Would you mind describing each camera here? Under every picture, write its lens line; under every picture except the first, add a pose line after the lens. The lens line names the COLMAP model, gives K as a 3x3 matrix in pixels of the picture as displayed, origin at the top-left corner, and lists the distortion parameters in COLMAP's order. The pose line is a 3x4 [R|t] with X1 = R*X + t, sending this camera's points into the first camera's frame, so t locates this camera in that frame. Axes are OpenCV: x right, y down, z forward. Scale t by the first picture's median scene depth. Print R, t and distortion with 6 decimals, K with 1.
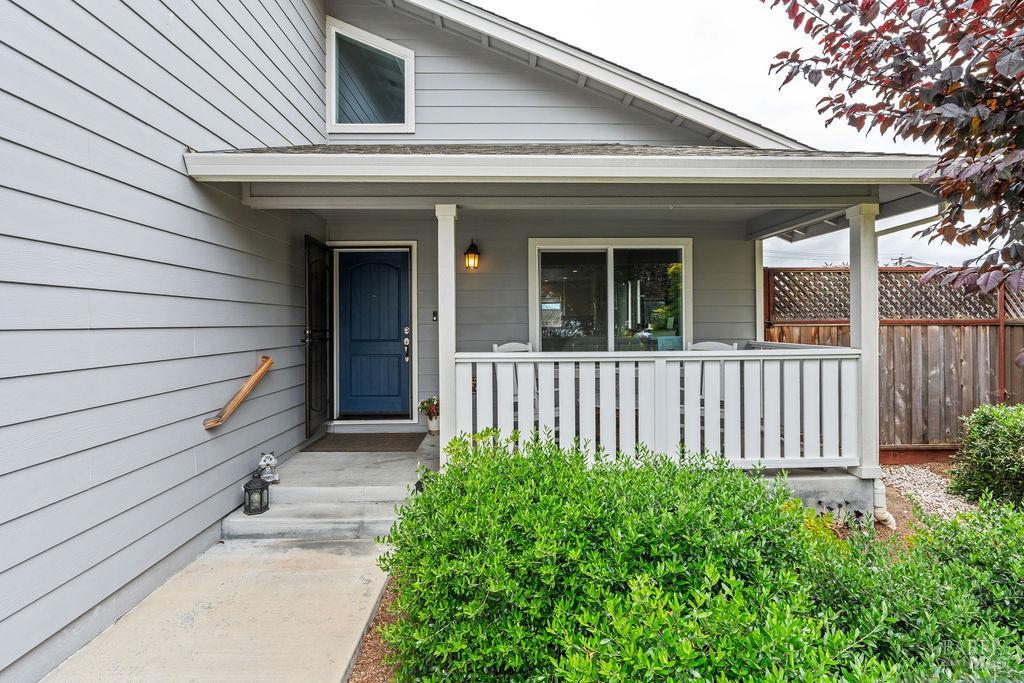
lens RADIAL K [[471.3, 0, 510.3], [0, 471.3, 316.1], [0, 0, 1]] dist [-0.000682, -0.000102]
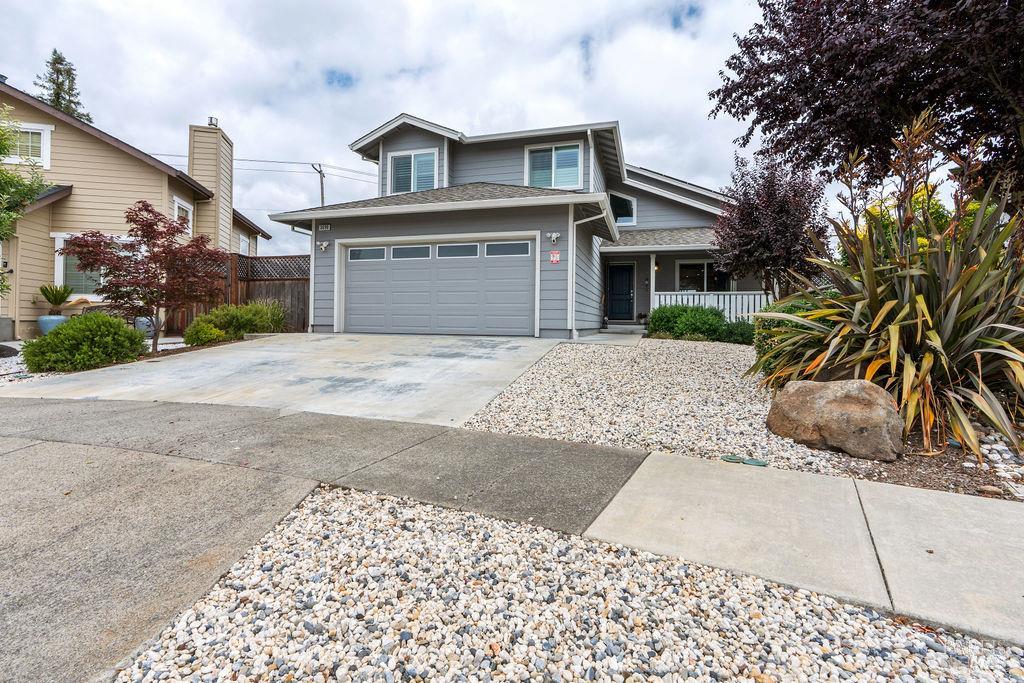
lens RADIAL K [[477.9, 0, 509.1], [0, 477.9, 324.0], [0, 0, 1]] dist [0.000939, 0.000509]
pose [[0.953903, 0.019068, -0.299509, -0.055306], [-0.015676, 0.999783, 0.013723, 0.224476], [0.299706, -0.008396, 0.953995, -2.299280]]
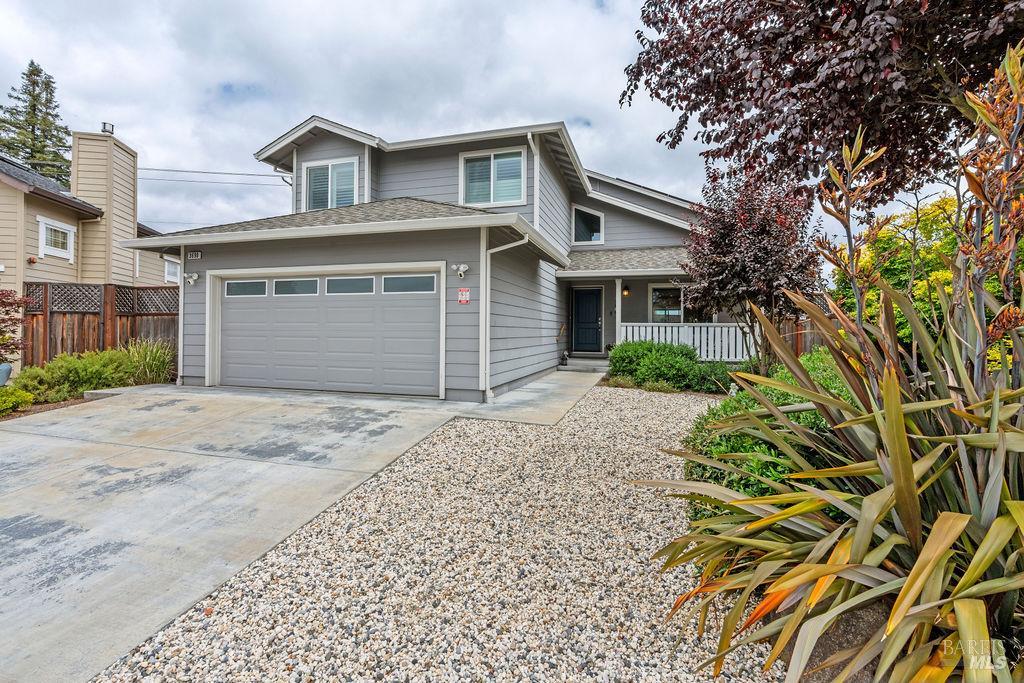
lens RADIAL K [[468.3, 0, 513.6], [0, 468.3, 326.9], [0, 0, 1]] dist [-0.000750, 0.000084]
pose [[0.953404, 0.011420, -0.301480, 0.117952], [-0.010057, 0.999931, 0.006076, 0.068771], [0.301529, -0.002761, 0.953453, -1.760025]]
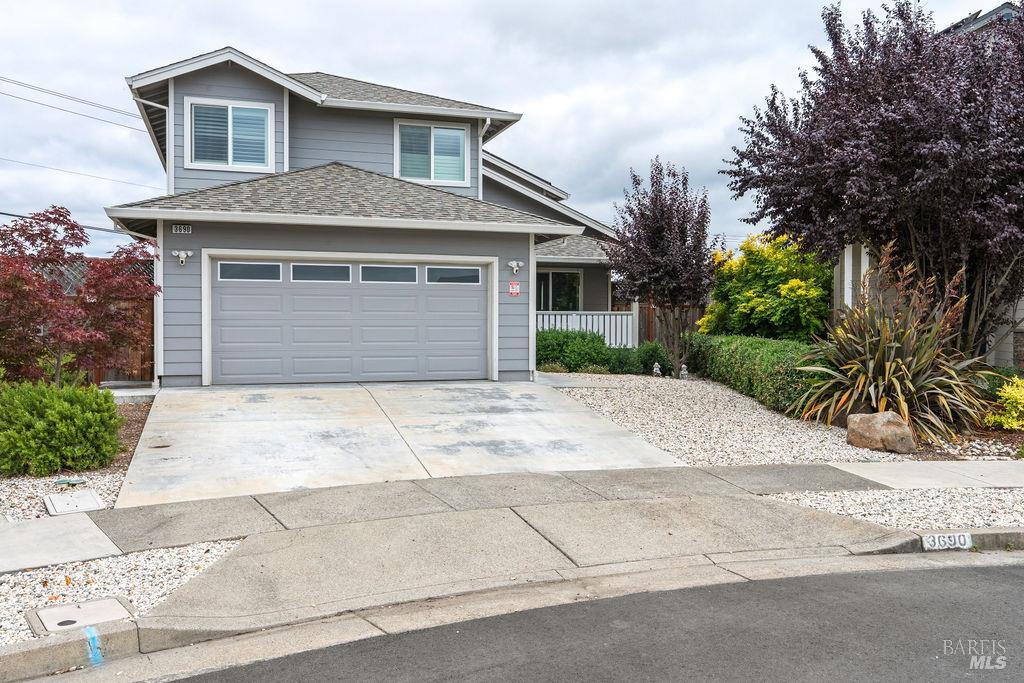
lens RADIAL K [[873.4, 0, 512.0], [0, 873.4, 341.5], [0, 0, 1]] dist [0.044356, -0.001304]
pose [[0.956498, 0.002996, 0.291723, -1.328827], [-0.012614, 0.999437, 0.031093, 0.073700], [-0.291465, -0.033420, 0.955997, -3.324357]]
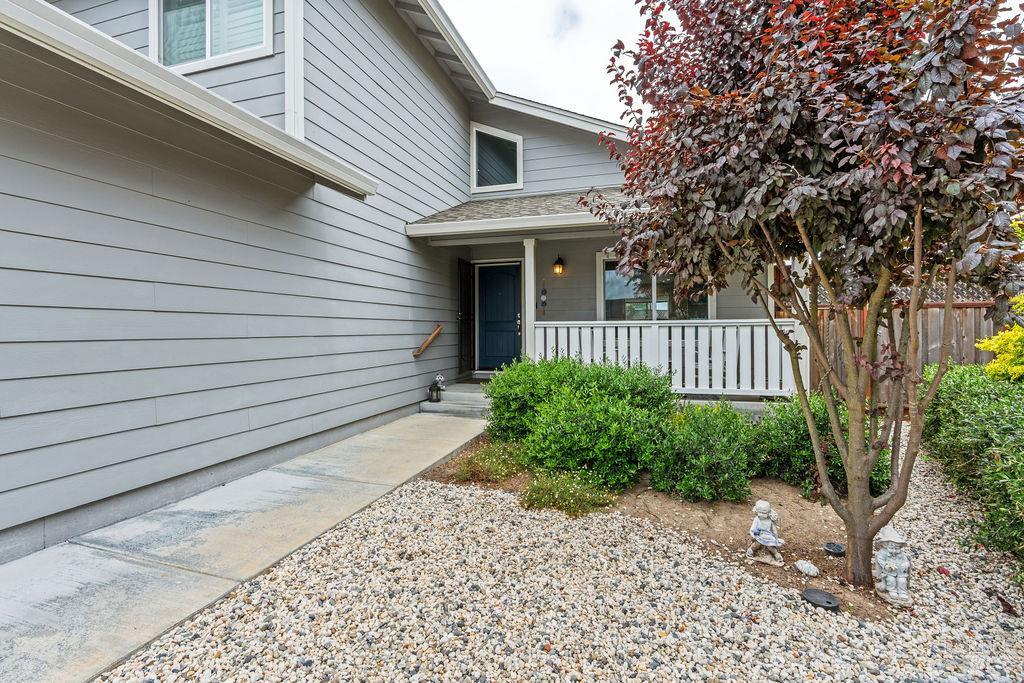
lens RADIAL K [[468.3, 0, 513.6], [0, 468.3, 326.9], [0, 0, 1]] dist [-0.000750, 0.000084]
pose [[0.952810, -0.000437, -0.303567, 0.253441], [0.002452, 0.999977, 0.006258, 0.063965], [0.303557, -0.006707, 0.952790, -0.523468]]
